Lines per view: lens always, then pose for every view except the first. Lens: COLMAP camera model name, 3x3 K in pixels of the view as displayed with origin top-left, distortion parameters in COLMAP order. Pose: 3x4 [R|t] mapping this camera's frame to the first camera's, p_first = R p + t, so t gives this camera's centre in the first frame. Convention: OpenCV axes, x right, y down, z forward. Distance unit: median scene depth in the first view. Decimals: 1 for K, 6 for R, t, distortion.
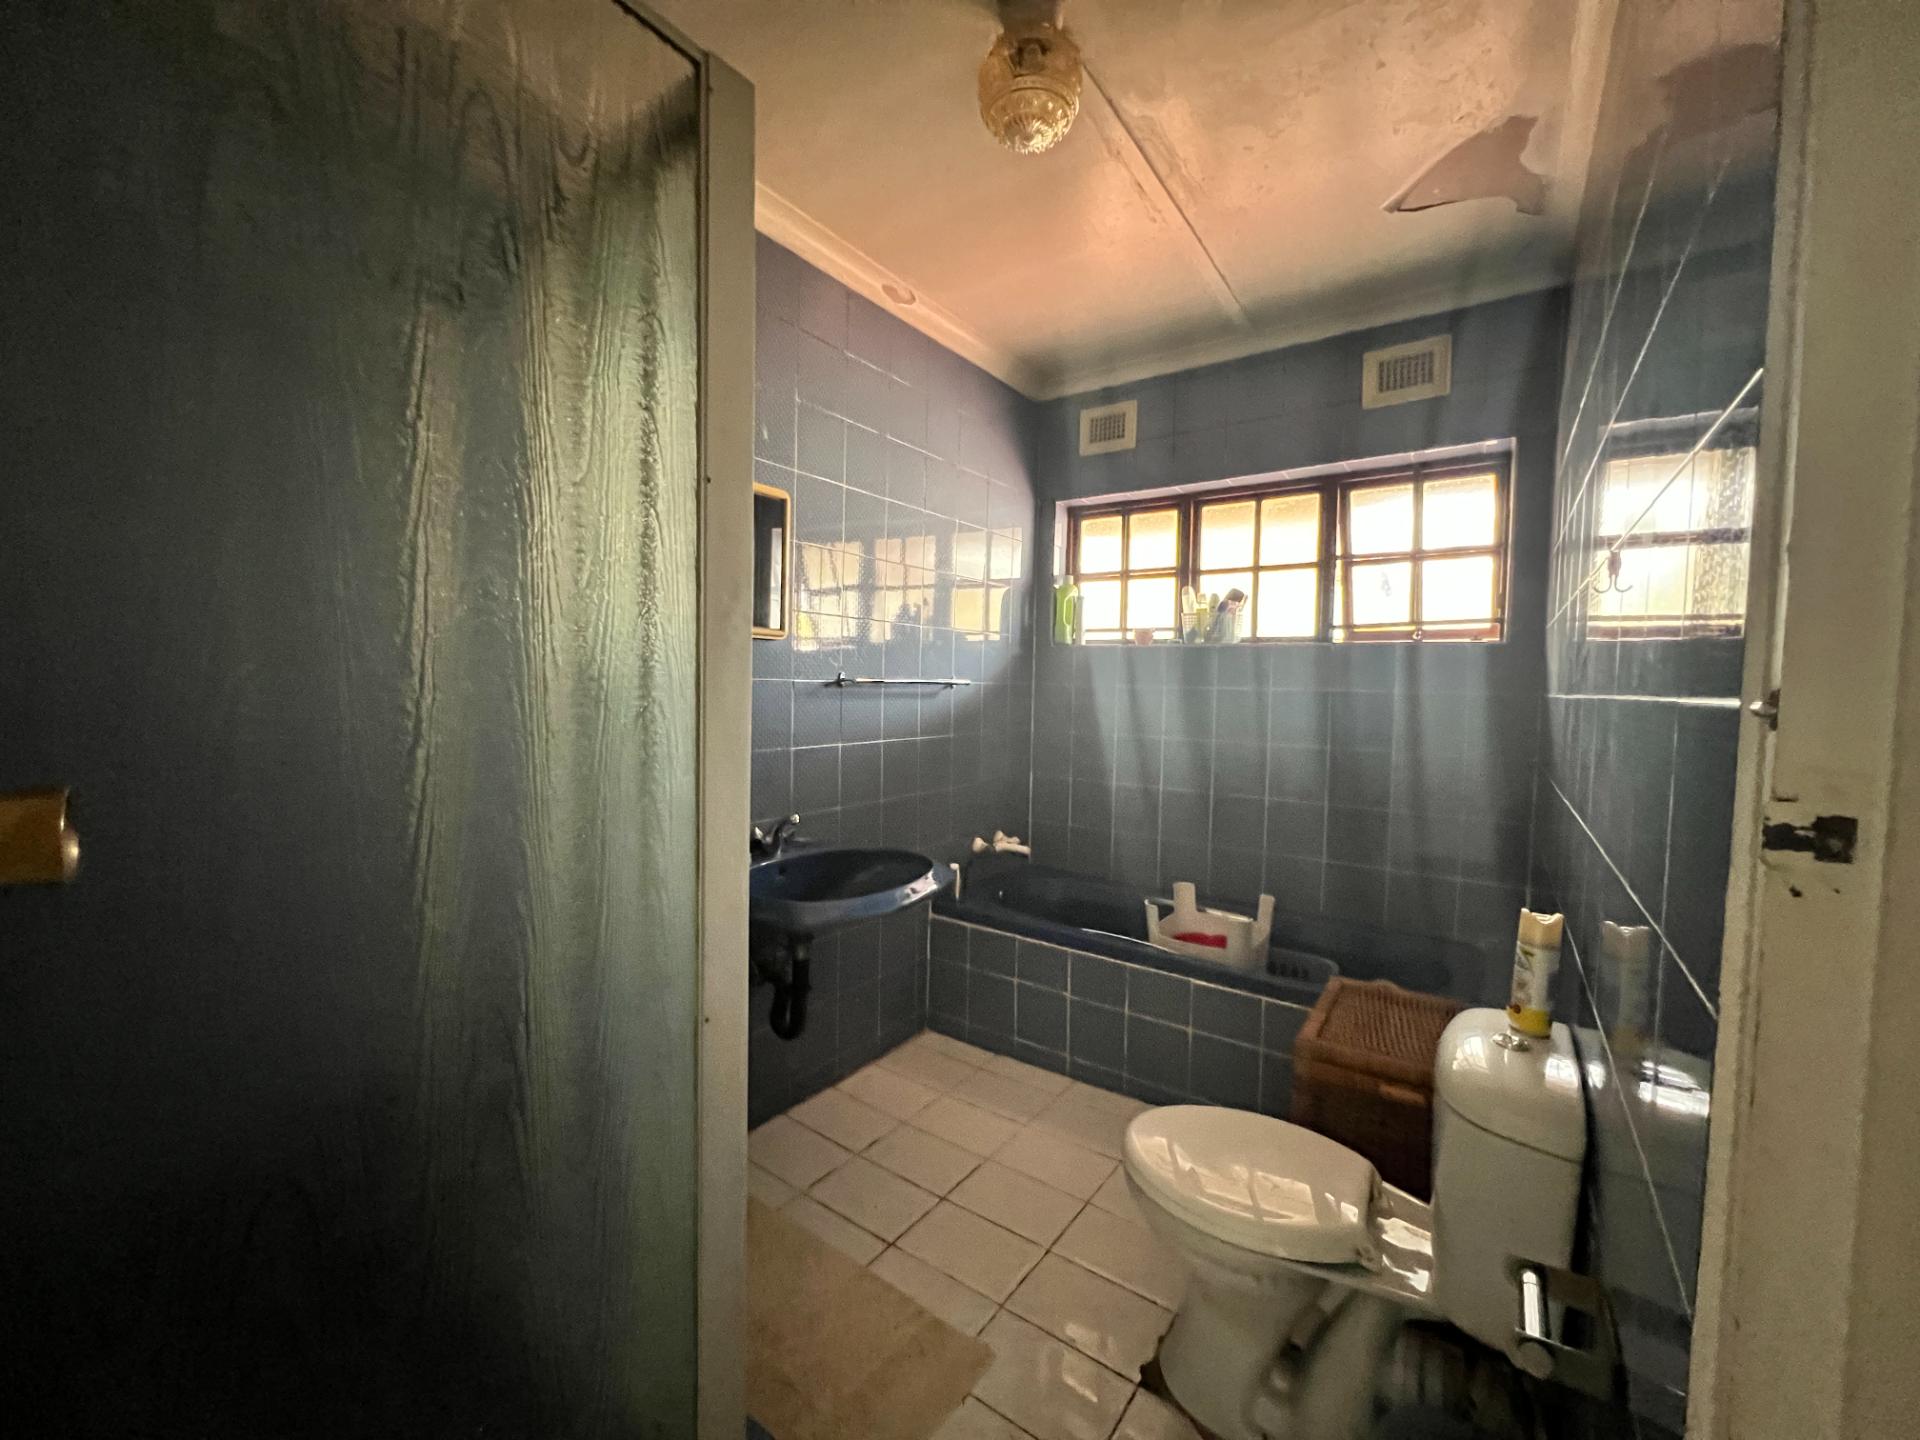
lens RADIAL K [[764.1, 0, 960.0], [0, 764.1, 720.0], [0, 0, 1]] dist [0.000625, 0.000258]
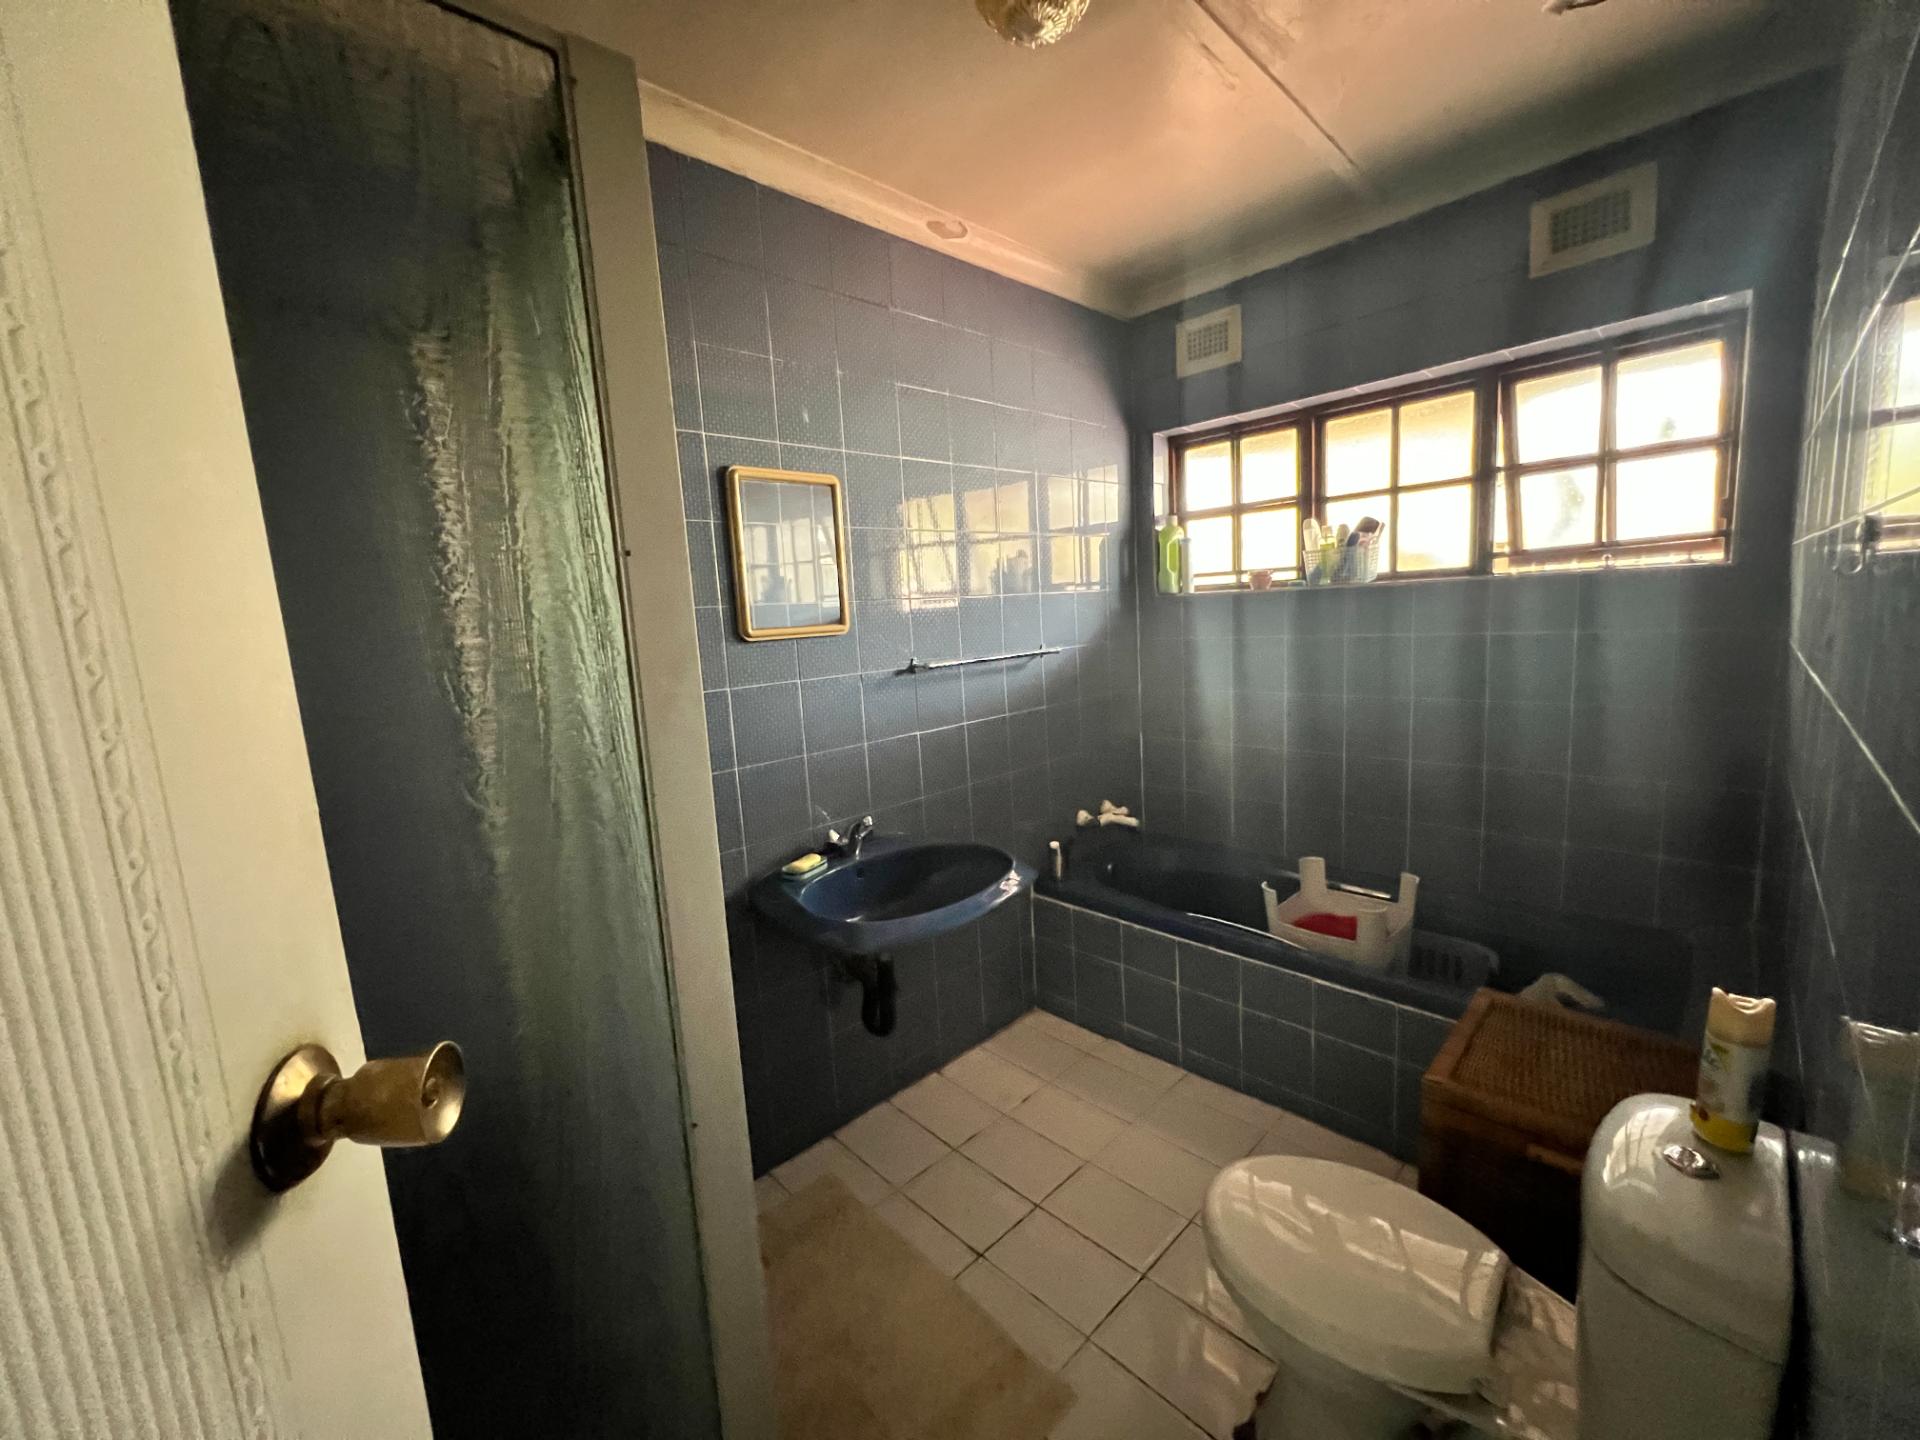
lens RADIAL K [[764.1, 0, 960.0], [0, 764.1, 720.0], [0, 0, 1]] dist [0.000625, 0.000258]
pose [[0.980749, -0.051223, -0.188434, 0.065529], [0.068949, 0.993665, 0.088747, -0.056665], [0.182695, -0.100031, 0.978068, 0.061272]]
